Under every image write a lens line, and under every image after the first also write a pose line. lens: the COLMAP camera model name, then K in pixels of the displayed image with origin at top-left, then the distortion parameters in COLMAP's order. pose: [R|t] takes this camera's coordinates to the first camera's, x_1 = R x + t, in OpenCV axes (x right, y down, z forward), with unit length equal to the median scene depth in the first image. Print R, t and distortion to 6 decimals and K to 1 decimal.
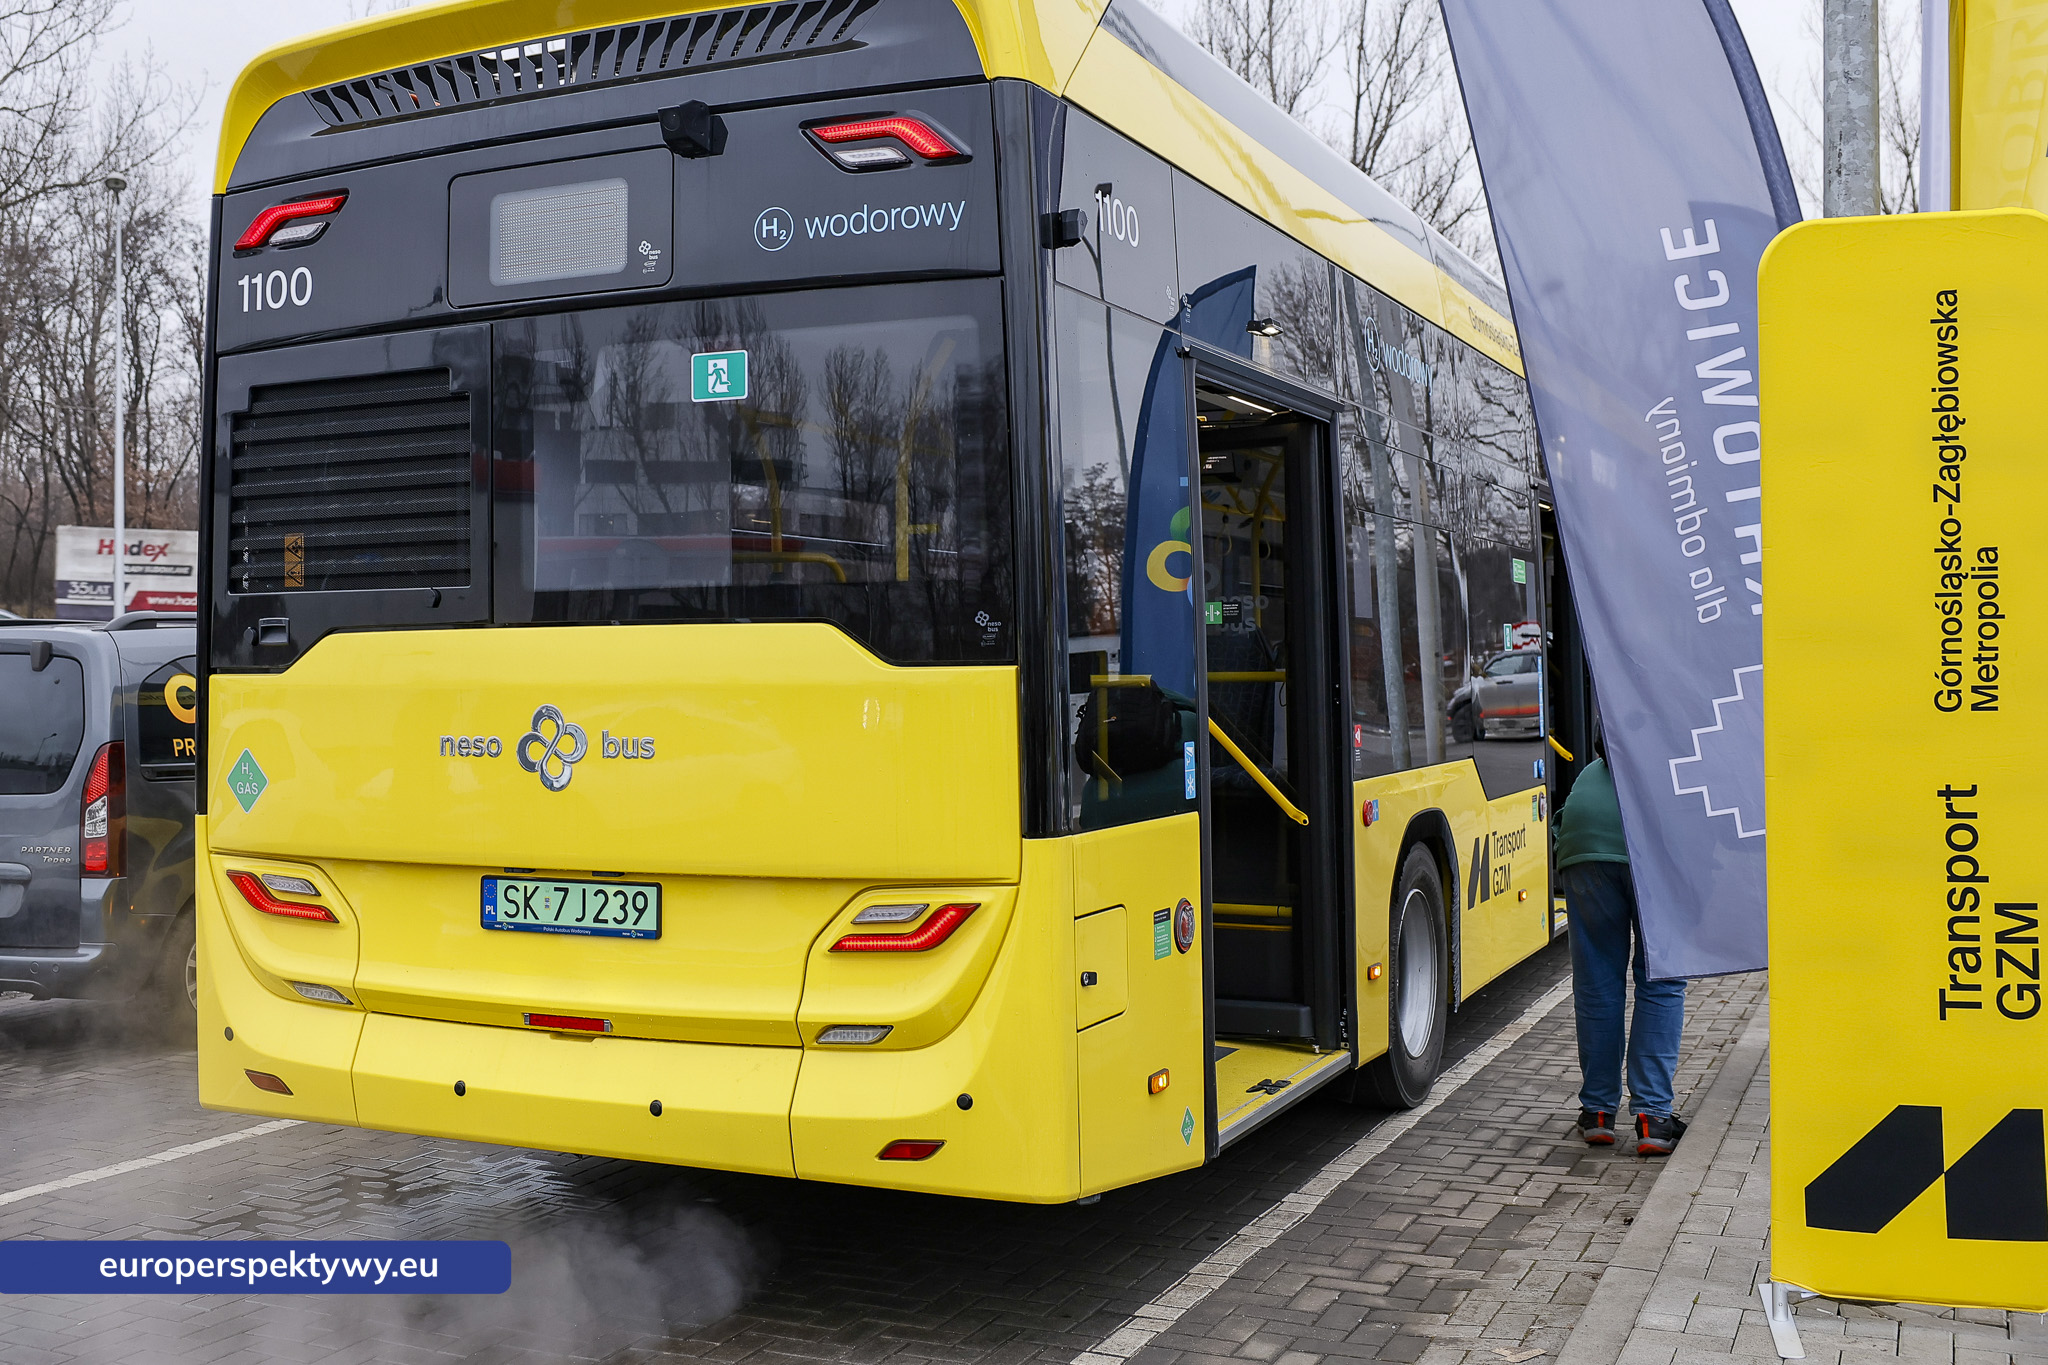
lens RADIAL K [[2201.5, 0, 946.1], [0, 2201.5, 628.6], [0, 0, 1]] dist [-0.001176, 0.000000]
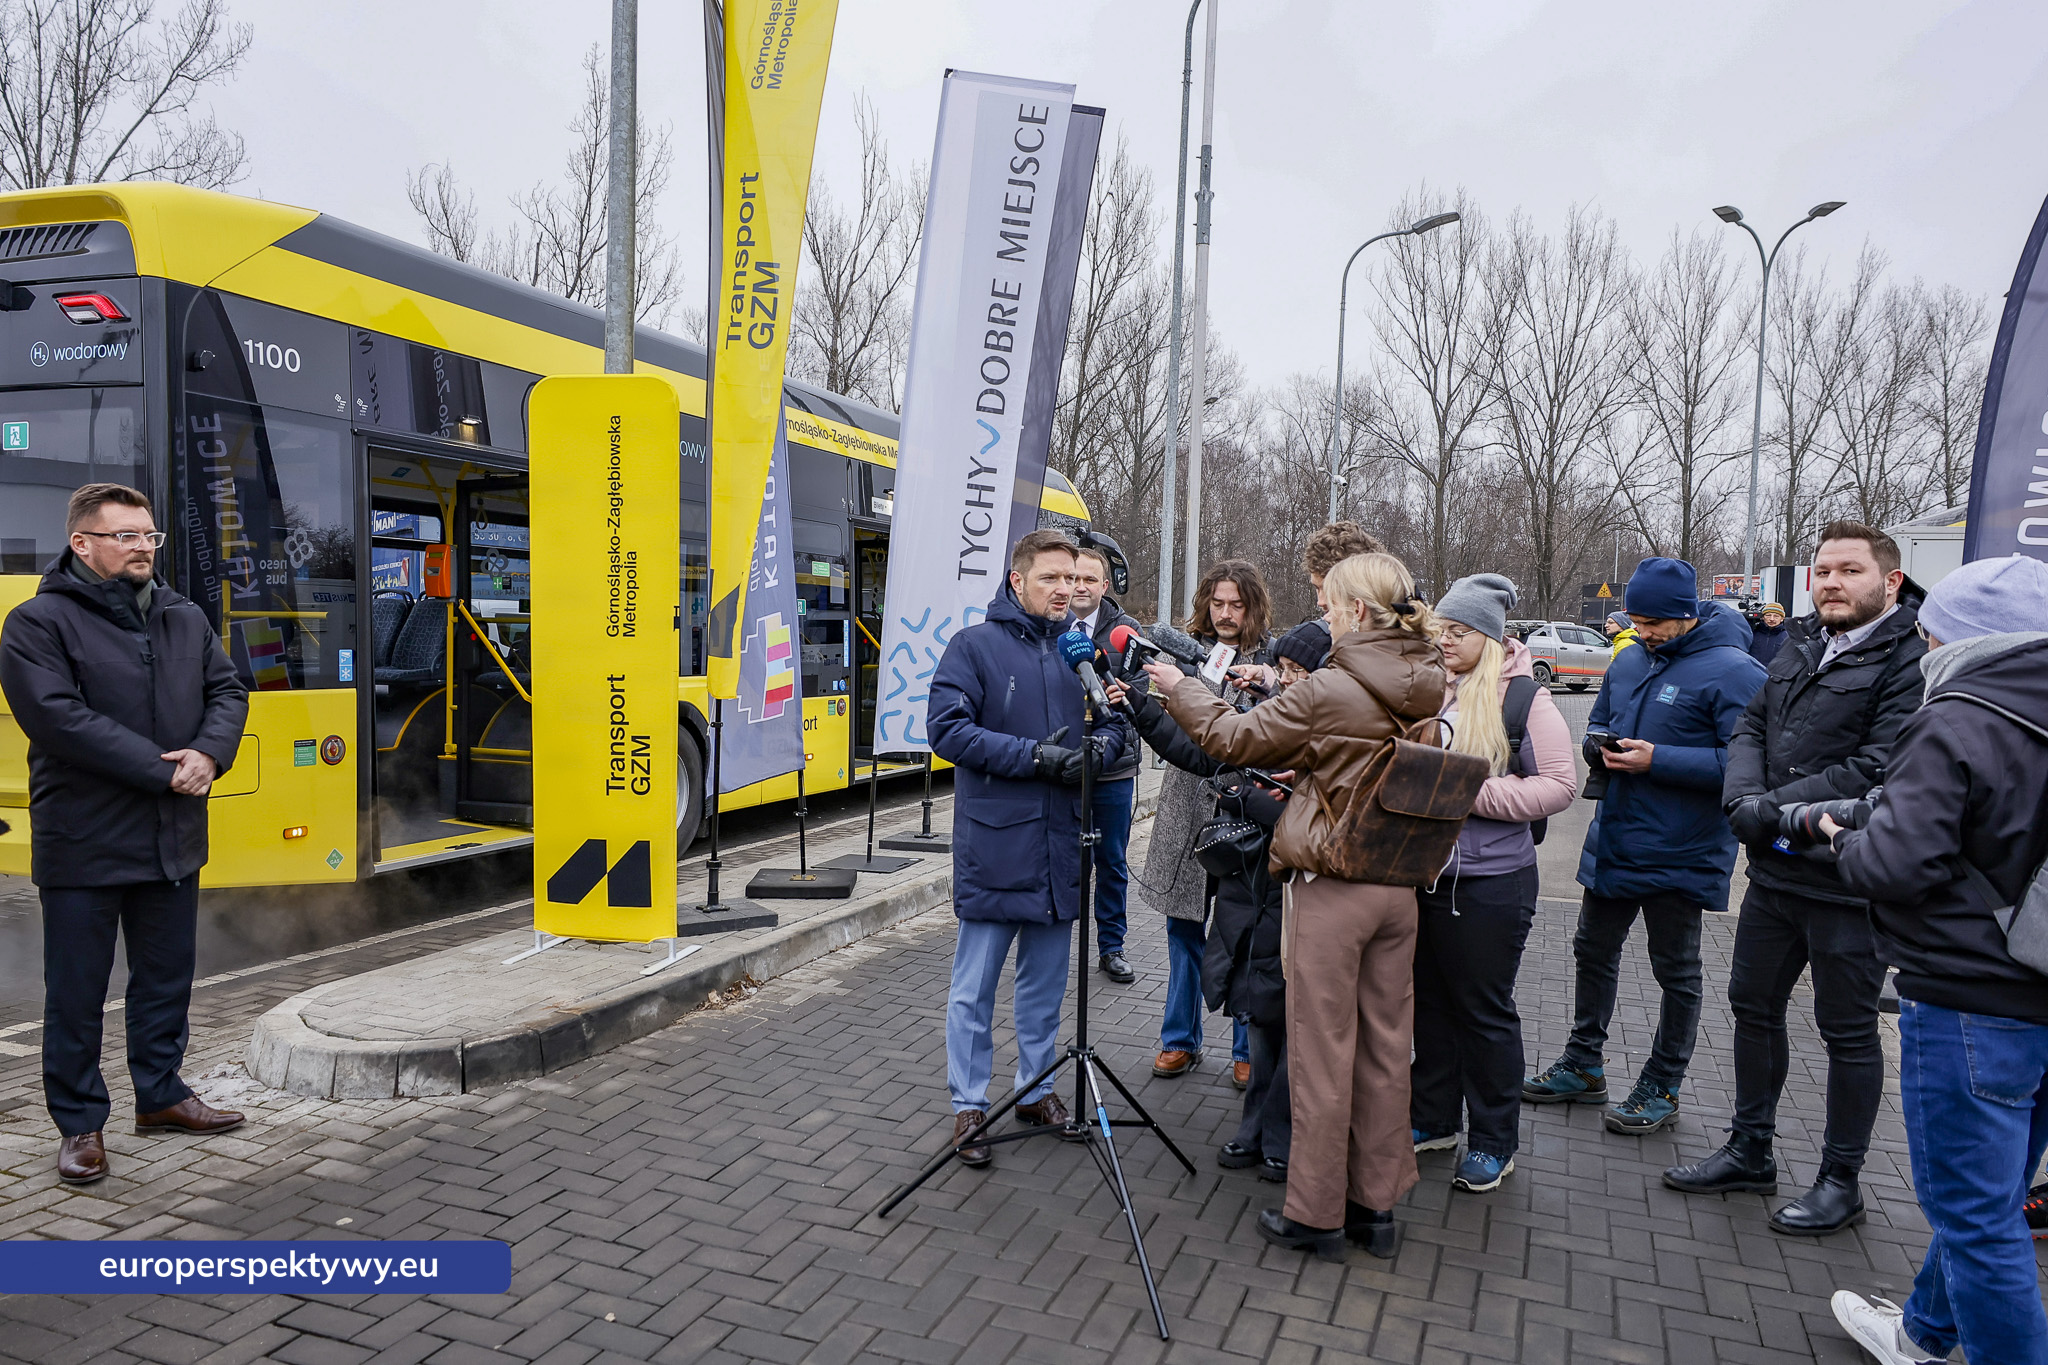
lens RADIAL K [[1476.2, 0, 1009.0], [0, 1476.2, 689.8], [0, 0, 1]] dist [0.010350, 0.004274]
pose [[0.995981, 0.019907, 0.087319, 0.589414], [-0.025127, 0.997936, 0.059093, -0.000854], [-0.085962, -0.061050, 0.994426, -0.272956]]
